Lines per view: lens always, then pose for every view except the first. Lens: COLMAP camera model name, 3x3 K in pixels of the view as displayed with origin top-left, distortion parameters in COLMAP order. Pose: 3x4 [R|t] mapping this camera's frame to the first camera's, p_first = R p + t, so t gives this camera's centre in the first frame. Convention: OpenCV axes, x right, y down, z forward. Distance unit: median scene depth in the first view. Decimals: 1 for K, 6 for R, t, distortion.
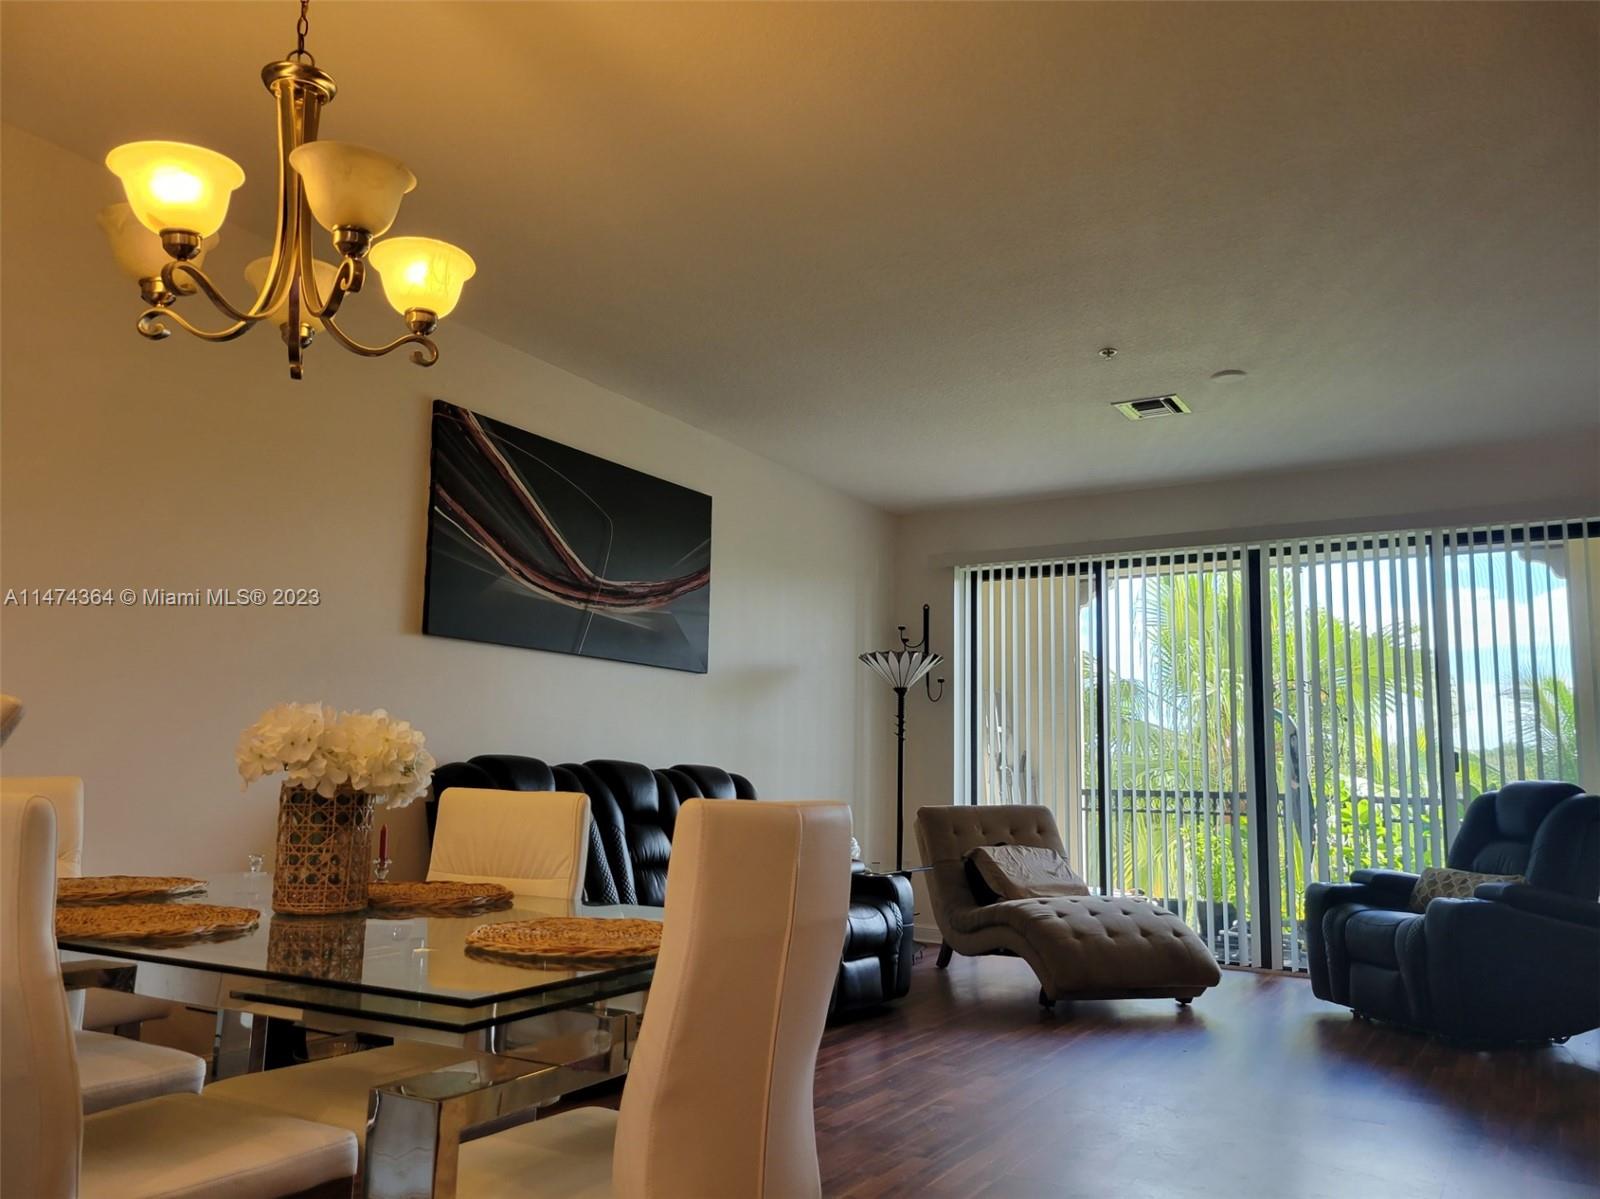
lens RADIAL K [[1253.9, 0, 800.0], [0, 1253.9, 599.5], [0, 0, 1]] dist [0.001942, 0.001193]
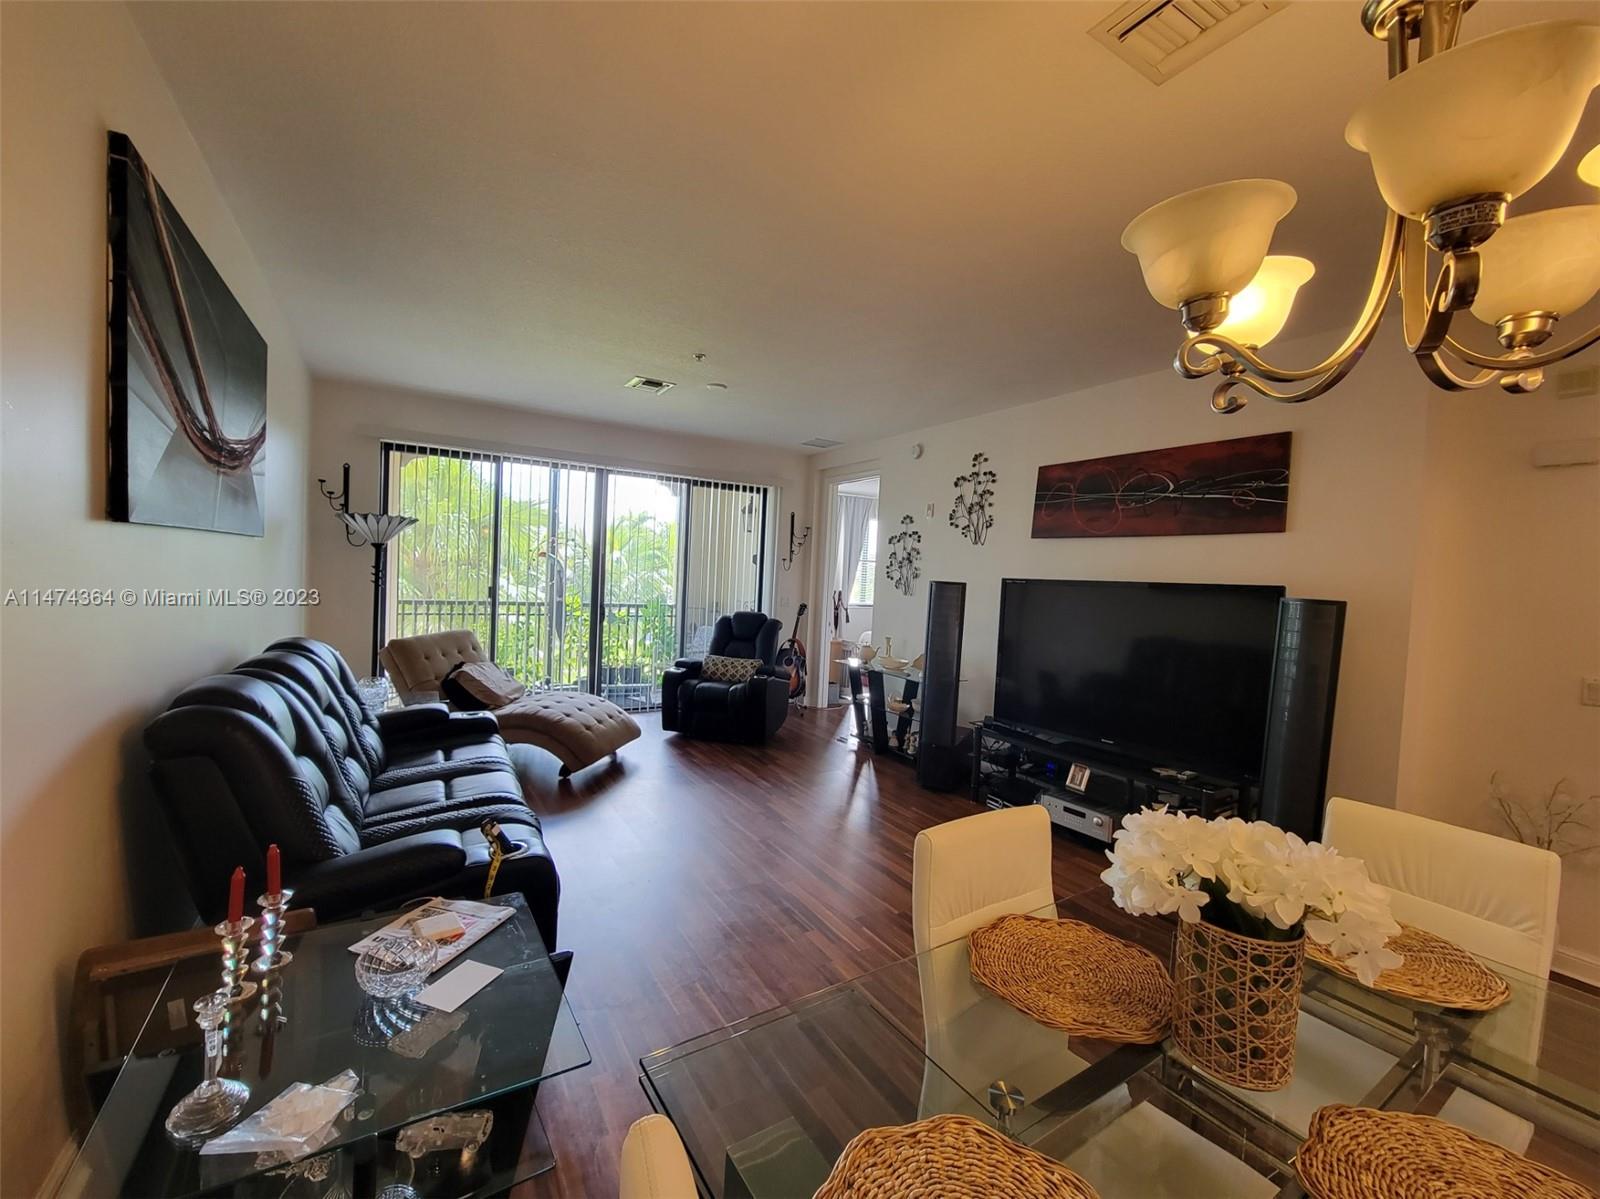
lens RADIAL K [[655.5, 0, 800.0], [0, 655.5, 599.5], [0, 0, 1]] dist [-0.000862, -0.005799]
pose [[0.442207, -0.037473, 0.896130, -0.356117], [-0.165990, 0.978448, 0.122826, -0.023459], [-0.881419, -0.203063, 0.426457, 0.447464]]
